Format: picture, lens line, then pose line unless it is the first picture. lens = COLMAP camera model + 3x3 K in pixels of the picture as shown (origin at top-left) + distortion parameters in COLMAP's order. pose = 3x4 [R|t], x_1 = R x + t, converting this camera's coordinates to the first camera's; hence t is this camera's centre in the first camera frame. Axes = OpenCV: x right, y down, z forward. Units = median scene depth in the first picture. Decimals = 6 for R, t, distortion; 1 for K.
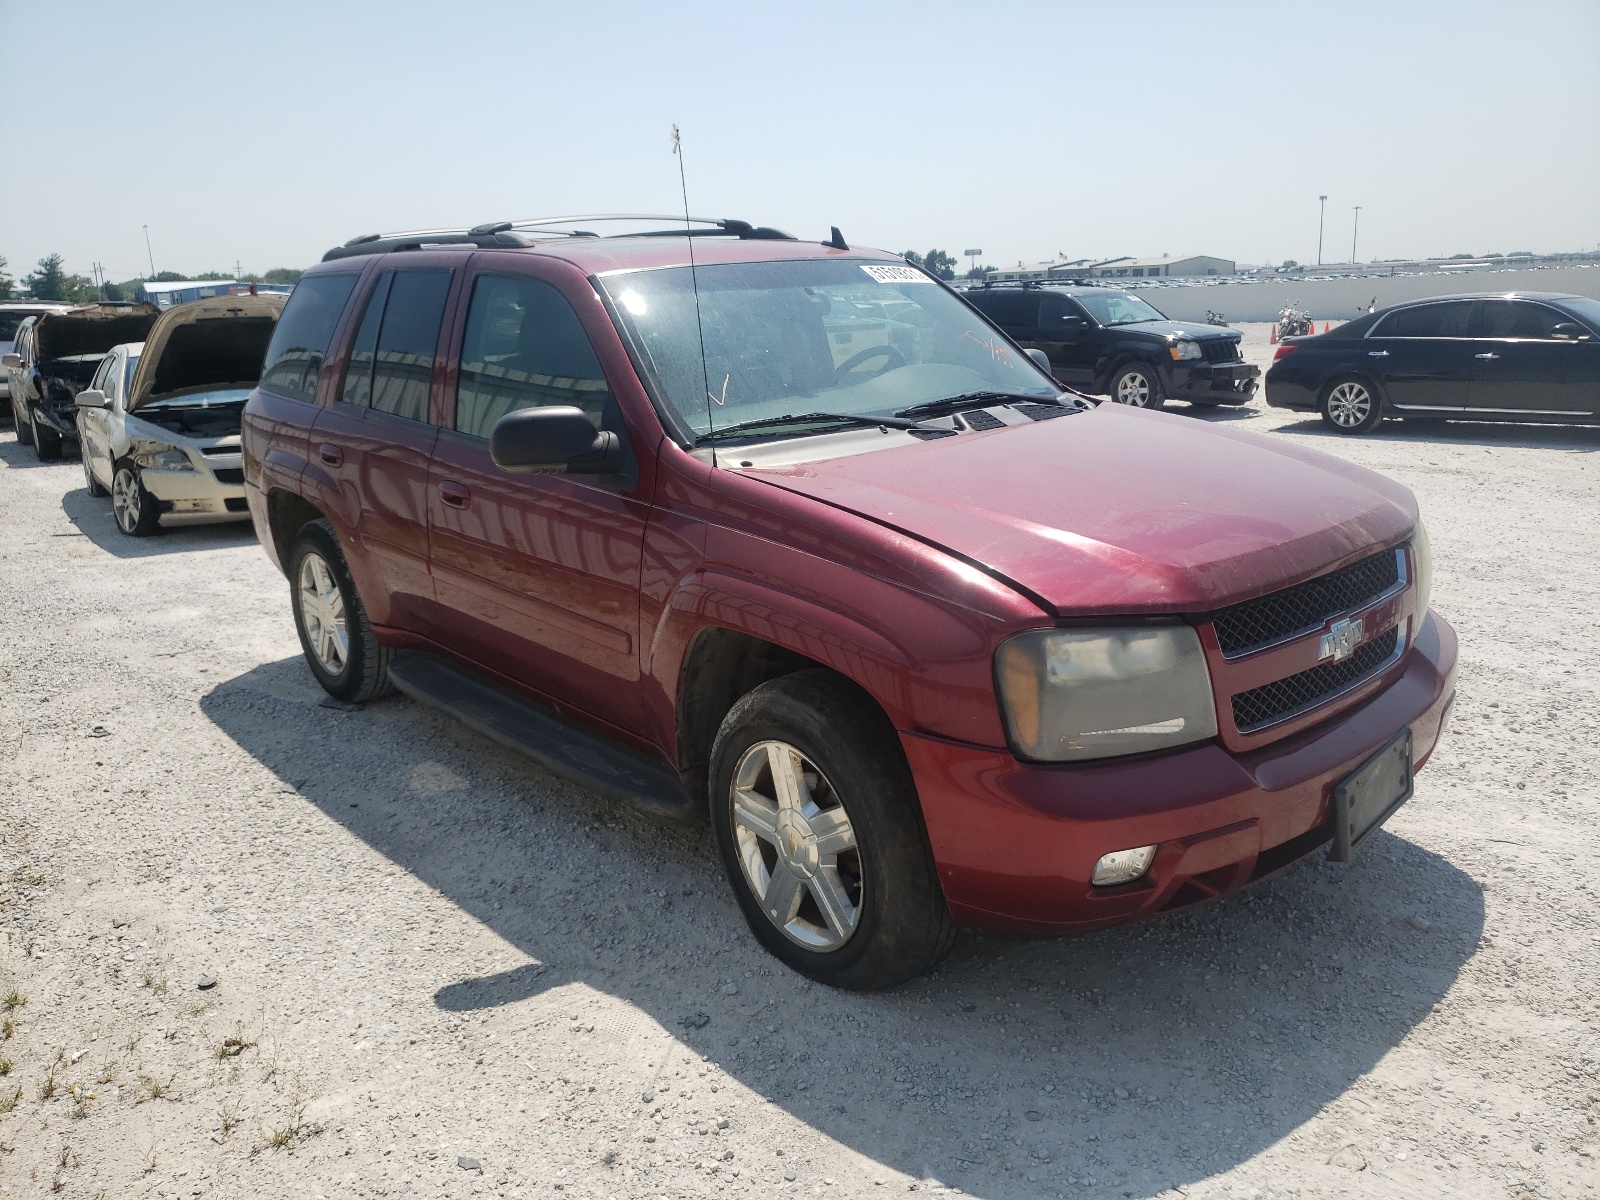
lens RADIAL K [[1204.5, 0, 794.6], [0, 1204.5, 589.2], [0, 0, 1]] dist [0.001613, 0.024945]
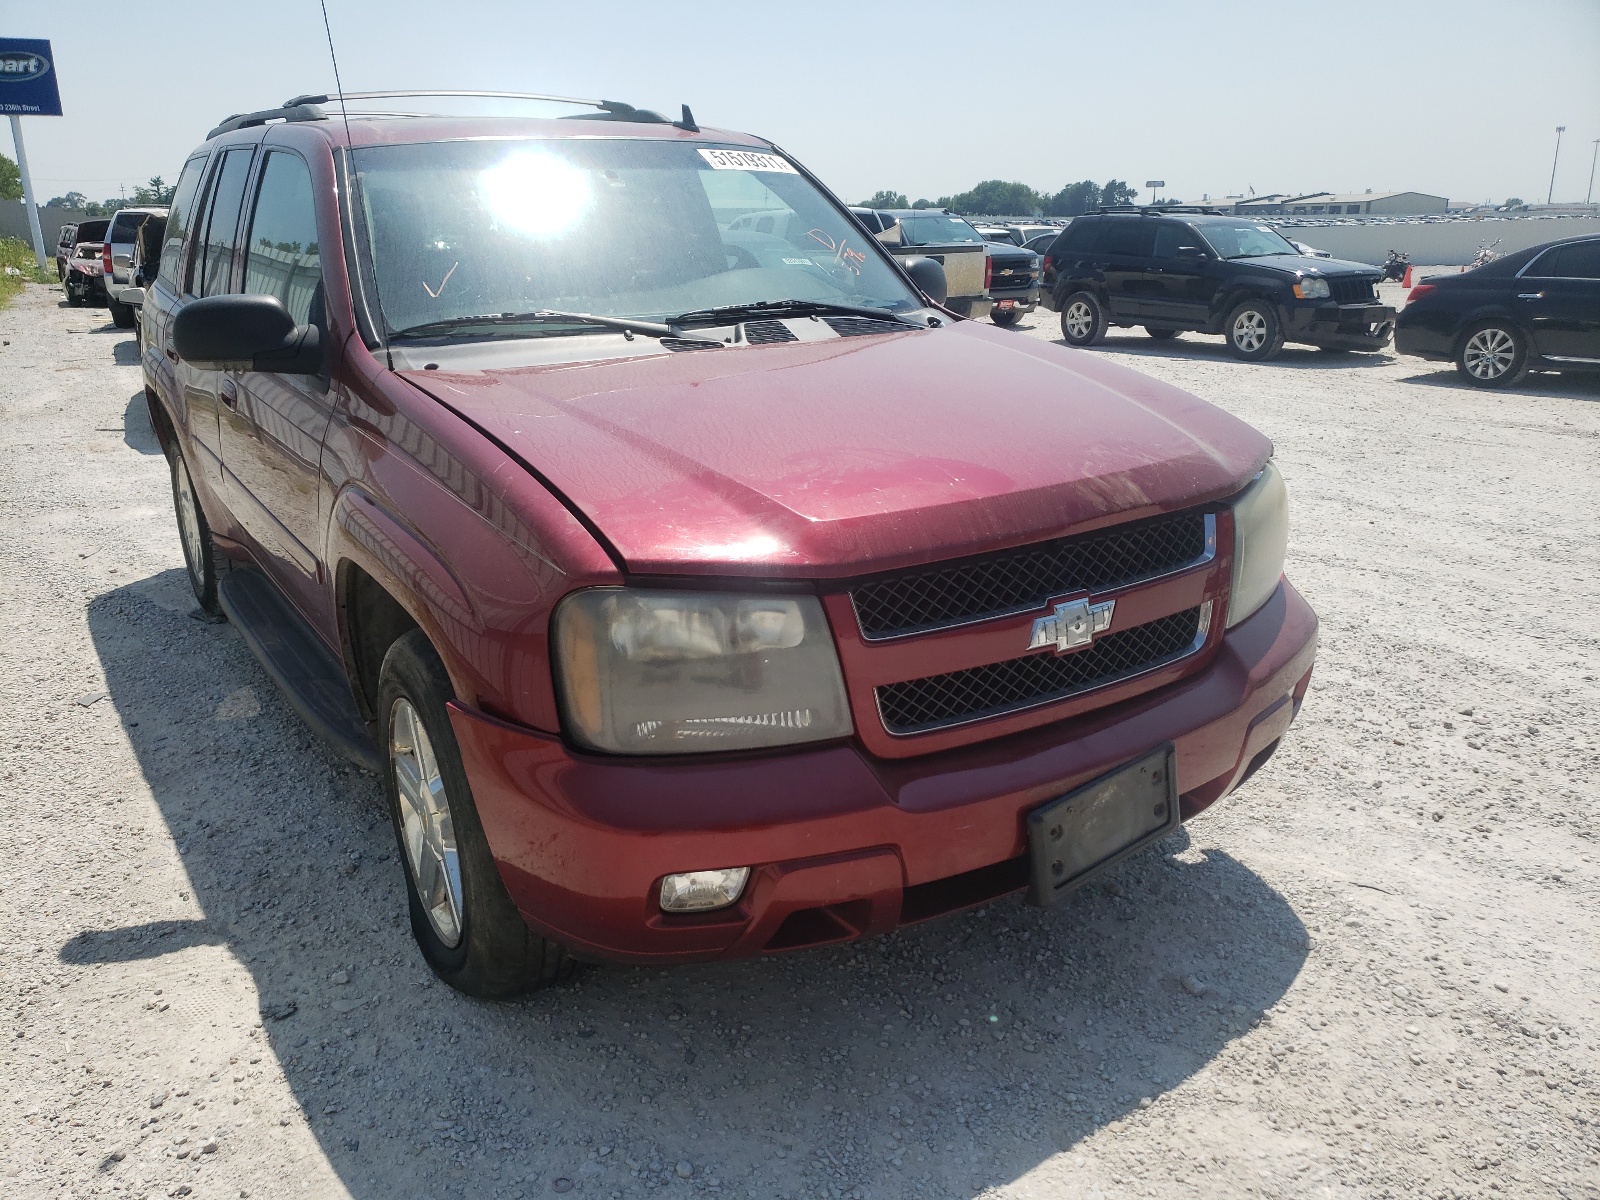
lens RADIAL K [[1191.5, 0, 800.0], [0, 1191.5, 600.0], [0, 0, 1]] dist [0.016168, 0.007357]
pose [[0.989023, 0.066883, -0.131760, 0.271656], [-0.058278, 0.995974, 0.068116, -0.011548], [0.135785, -0.059690, 0.988939, 0.156363]]
